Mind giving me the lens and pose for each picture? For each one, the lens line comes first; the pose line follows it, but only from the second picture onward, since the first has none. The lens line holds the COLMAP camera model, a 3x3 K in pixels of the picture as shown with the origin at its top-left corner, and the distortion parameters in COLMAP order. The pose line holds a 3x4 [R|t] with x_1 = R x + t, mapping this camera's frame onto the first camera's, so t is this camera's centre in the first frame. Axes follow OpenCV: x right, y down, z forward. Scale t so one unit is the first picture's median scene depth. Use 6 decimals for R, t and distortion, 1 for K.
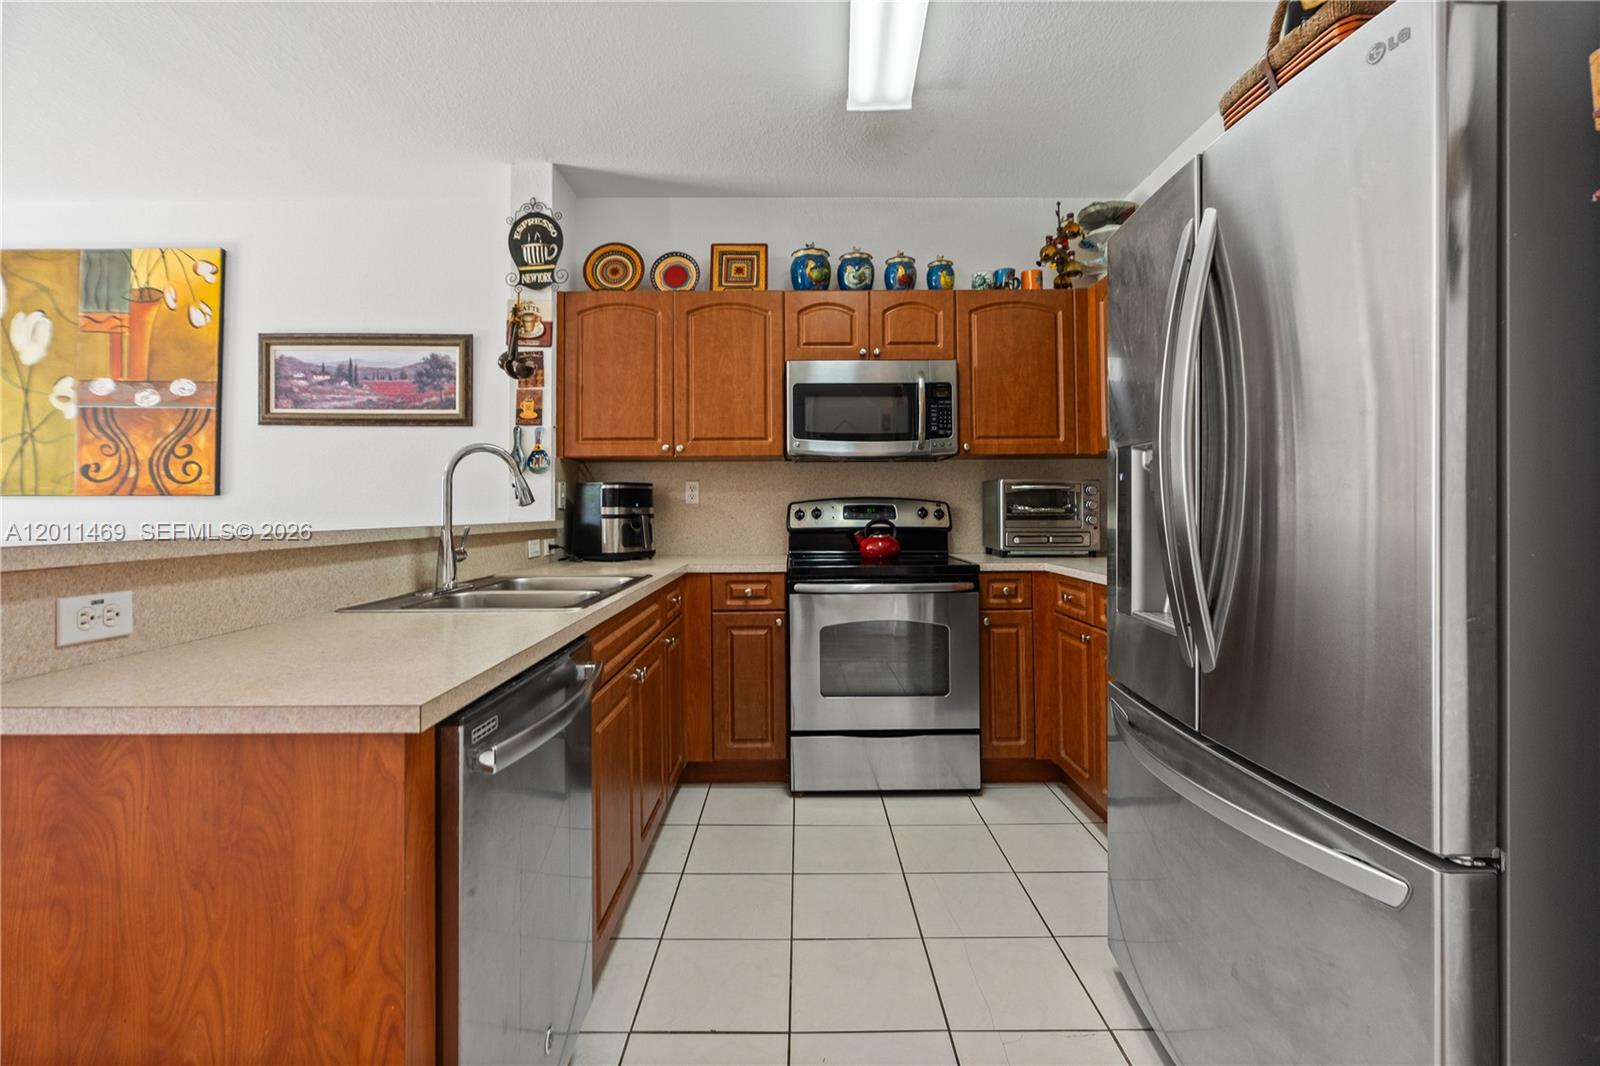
lens RADIAL K [[720.4, 0, 796.5], [0, 720.4, 492.0], [0, 0, 1]] dist [-0.010639, 0.004515]
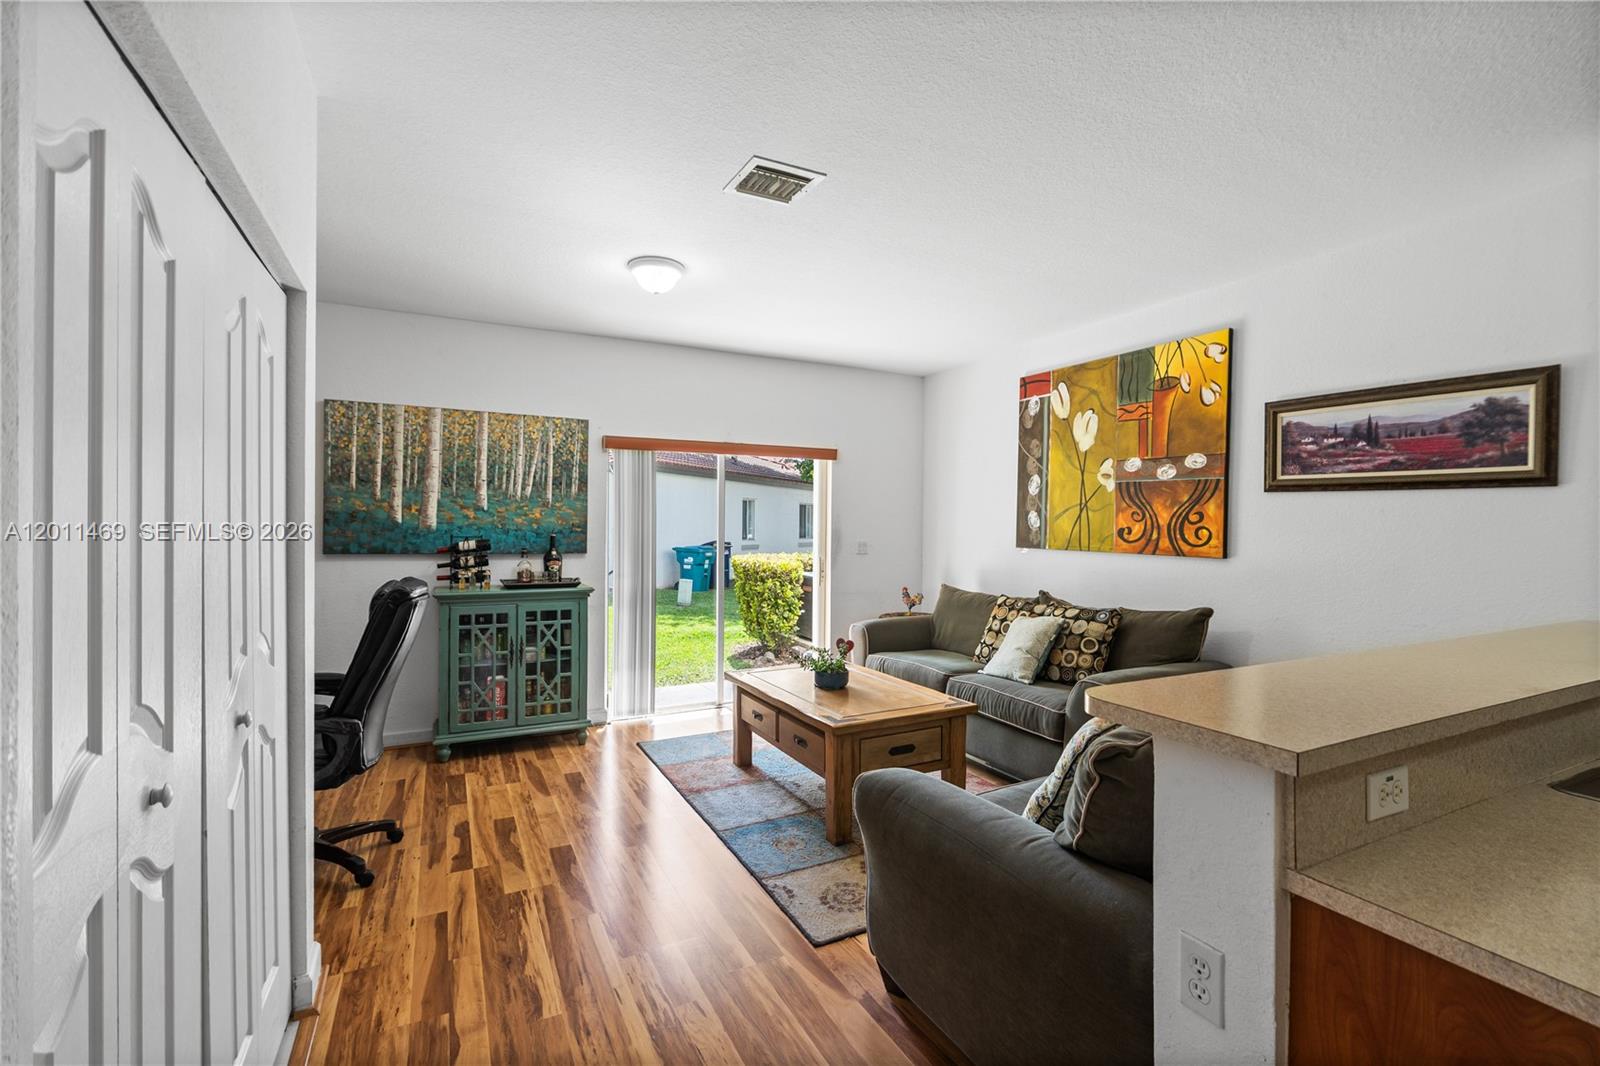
lens RADIAL K [[711.0, 0, 796.3], [0, 711.0, 531.2], [0, 0, 1]] dist [-0.010154, 0.005784]
pose [[0.448721, 0.019798, -0.893452, -0.149626], [0.009219, 0.999599, 0.026780, -0.075252], [0.893624, -0.020254, 0.448359, -0.063100]]
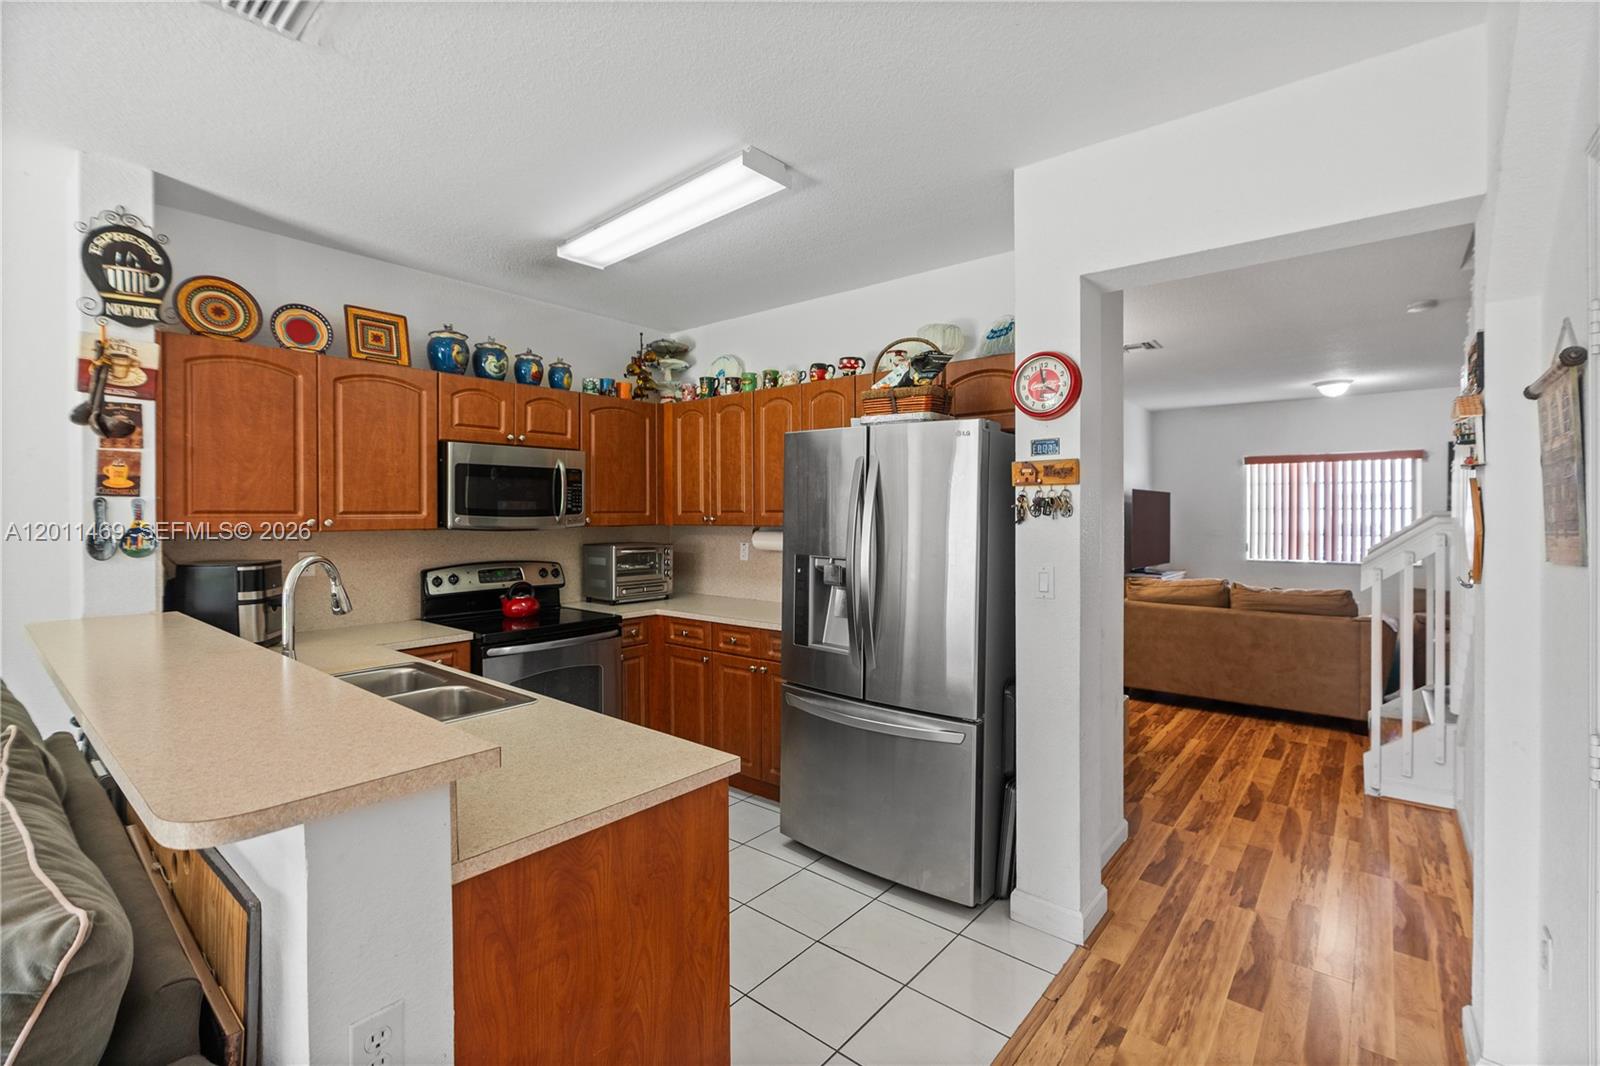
lens RADIAL K [[711.4, 0, 803.3], [0, 711.4, 517.5], [0, 0, 1]] dist [-0.009278, 0.000318]
pose [[0.635920, 0.000828, 0.771754, -0.466819], [-0.020100, 0.999678, 0.015490, -0.091339], [-0.771493, -0.025363, 0.635732, -0.074897]]
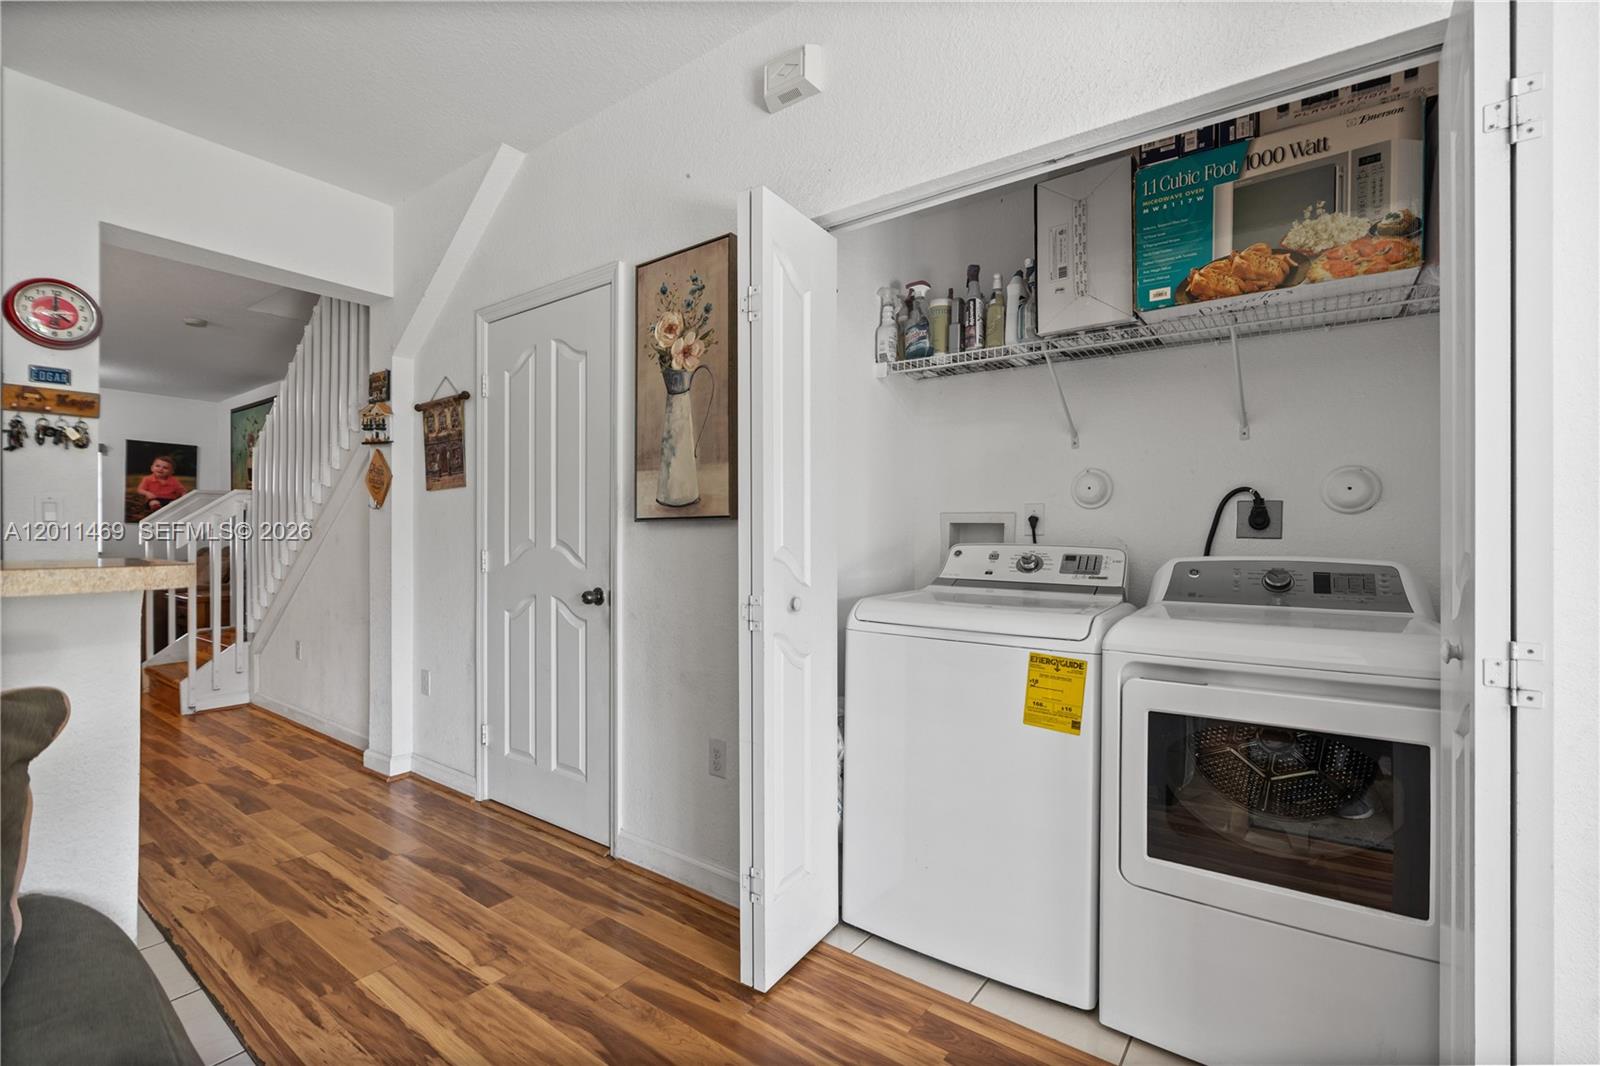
lens RADIAL K [[713.6, 0, 799.6], [0, 713.6, 529.9], [0, 0, 1]] dist [-0.007373, 0.000715]
pose [[-0.803032, 0.007900, 0.595884, -0.791618], [-0.009759, 0.999604, -0.026404, 0.012662], [-0.595856, -0.027018, -0.802636, 0.325367]]
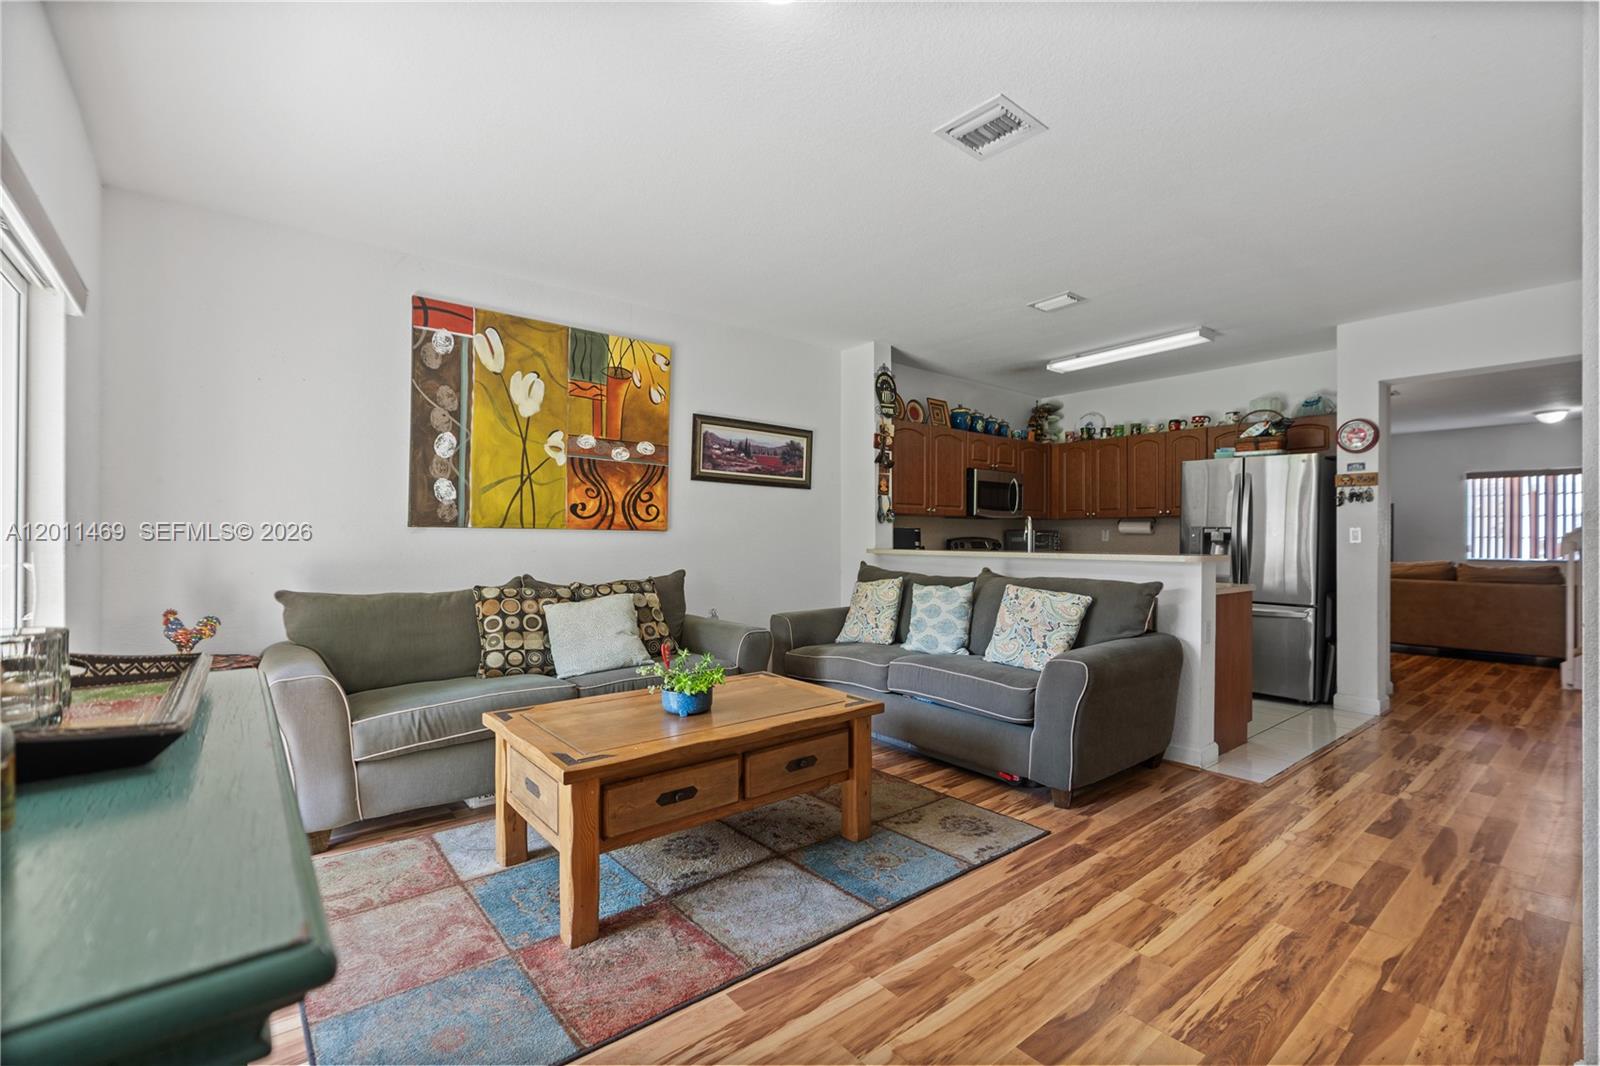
lens RADIAL K [[700.4, 0, 801.6], [0, 700.4, 540.7], [0, 0, 1]] dist [-0.001968, 0.000779]
pose [[0.774445, 0.006257, 0.632611, -1.528963], [-0.023120, 0.999563, 0.018417, -0.006657], [-0.632219, -0.028889, 0.774251, -0.194643]]
